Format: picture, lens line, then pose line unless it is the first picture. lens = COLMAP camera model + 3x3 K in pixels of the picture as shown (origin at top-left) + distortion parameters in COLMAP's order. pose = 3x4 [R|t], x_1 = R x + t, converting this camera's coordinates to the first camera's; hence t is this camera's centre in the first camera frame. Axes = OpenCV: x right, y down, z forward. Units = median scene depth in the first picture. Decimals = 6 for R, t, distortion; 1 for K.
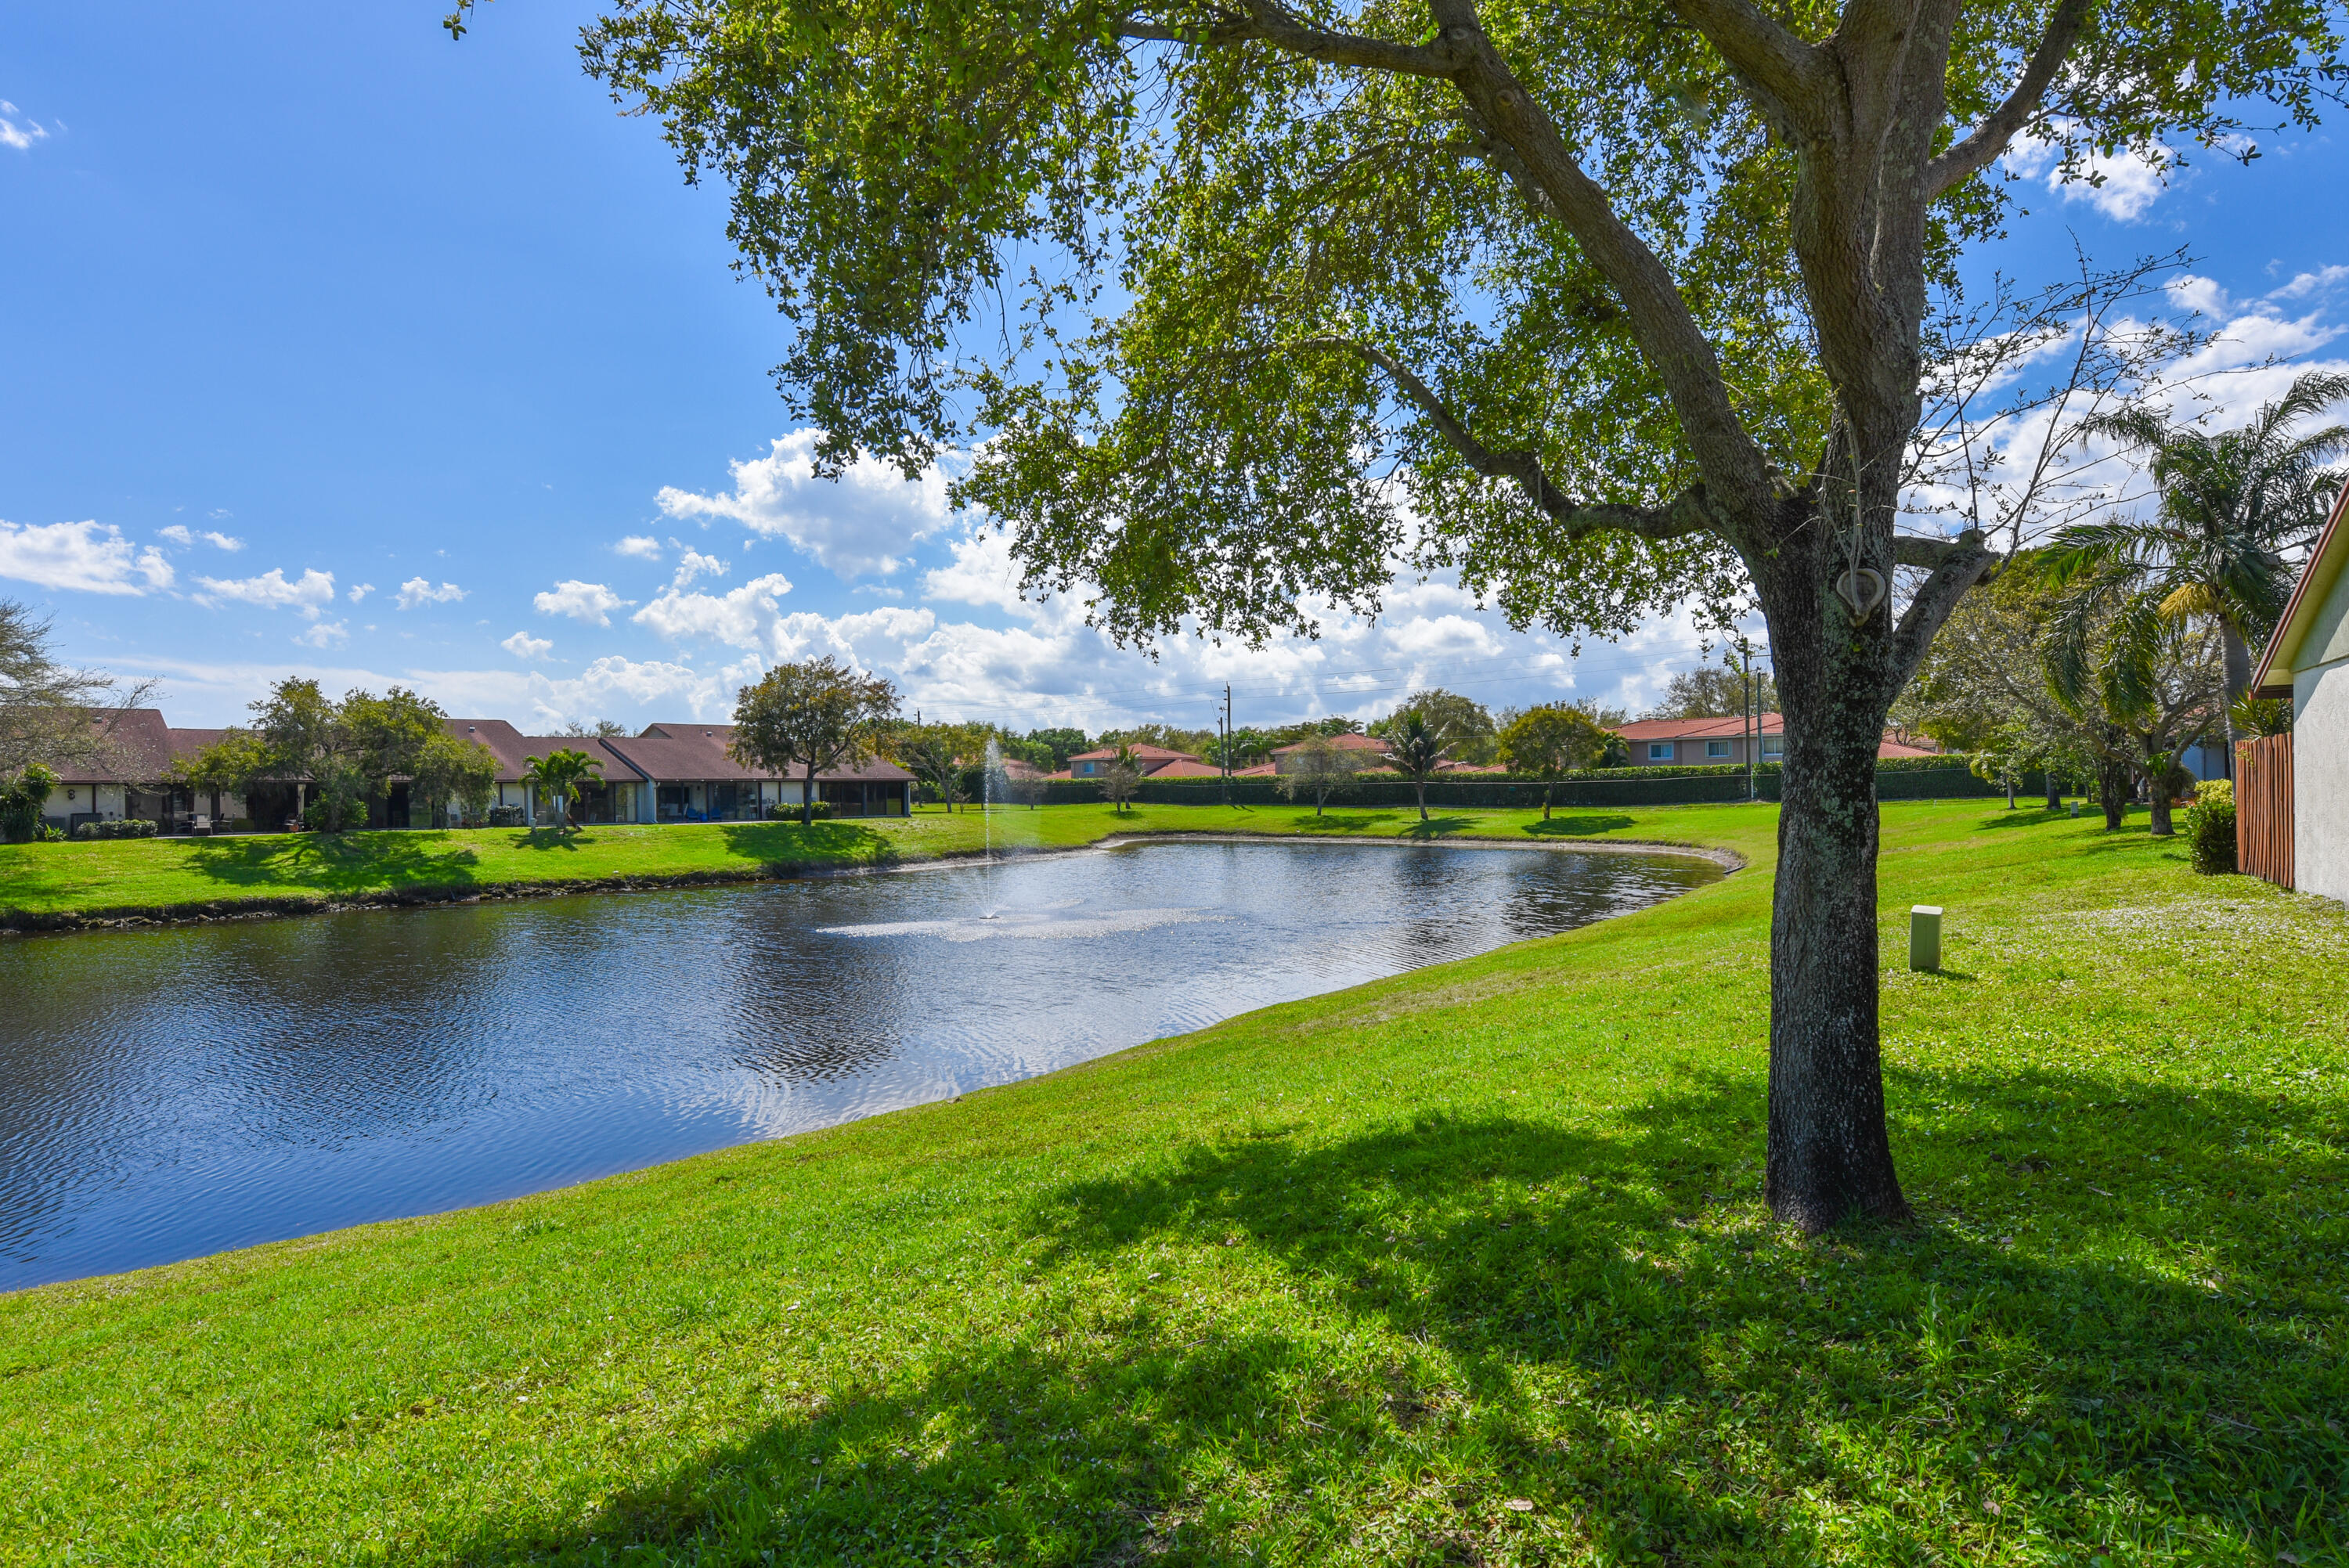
lens RADIAL K [[1232.3, 0, 1146.5], [0, 1232.3, 794.0], [0, 0, 1]] dist [-0.005822, -0.002668]
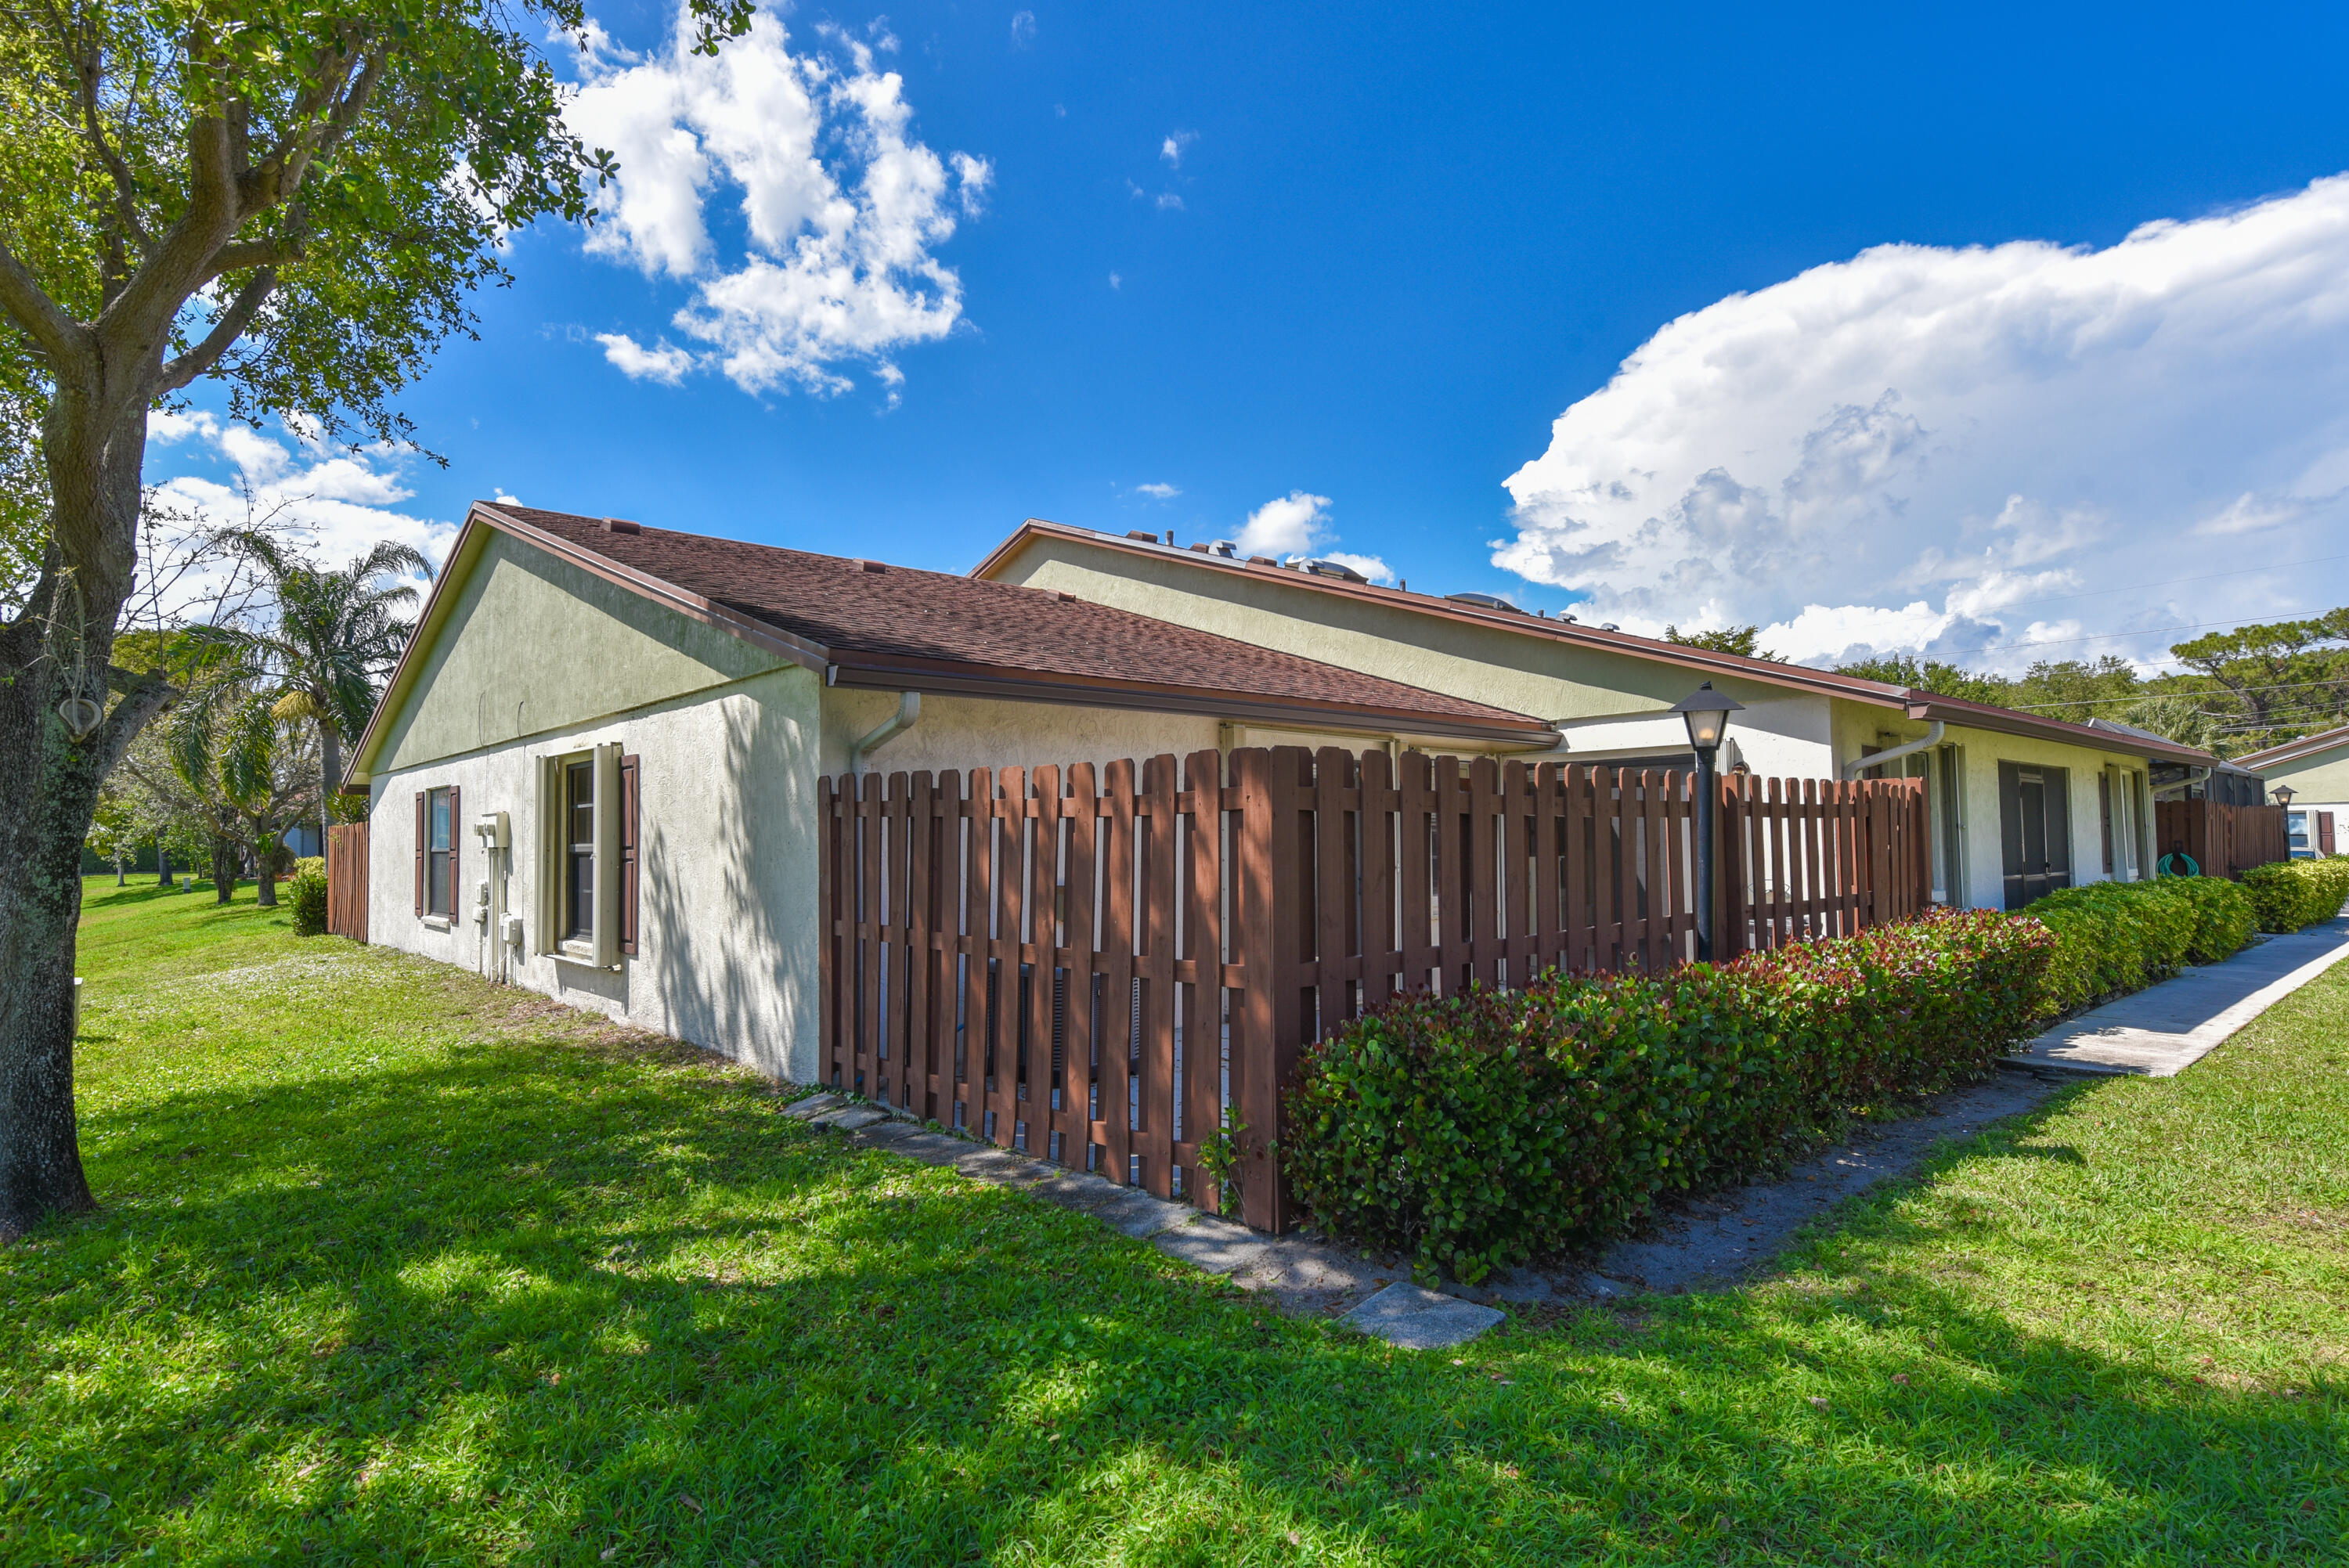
lens RADIAL K [[1232.3, 0, 1146.5], [0, 1232.3, 794.0], [0, 0, 1]] dist [-0.005822, -0.002668]
pose [[0.252266, 0.050077, 0.966361, -0.103753], [0.009670, 0.998480, -0.054266, -0.000586], [-0.967610, 0.023034, 0.251398, -0.112064]]
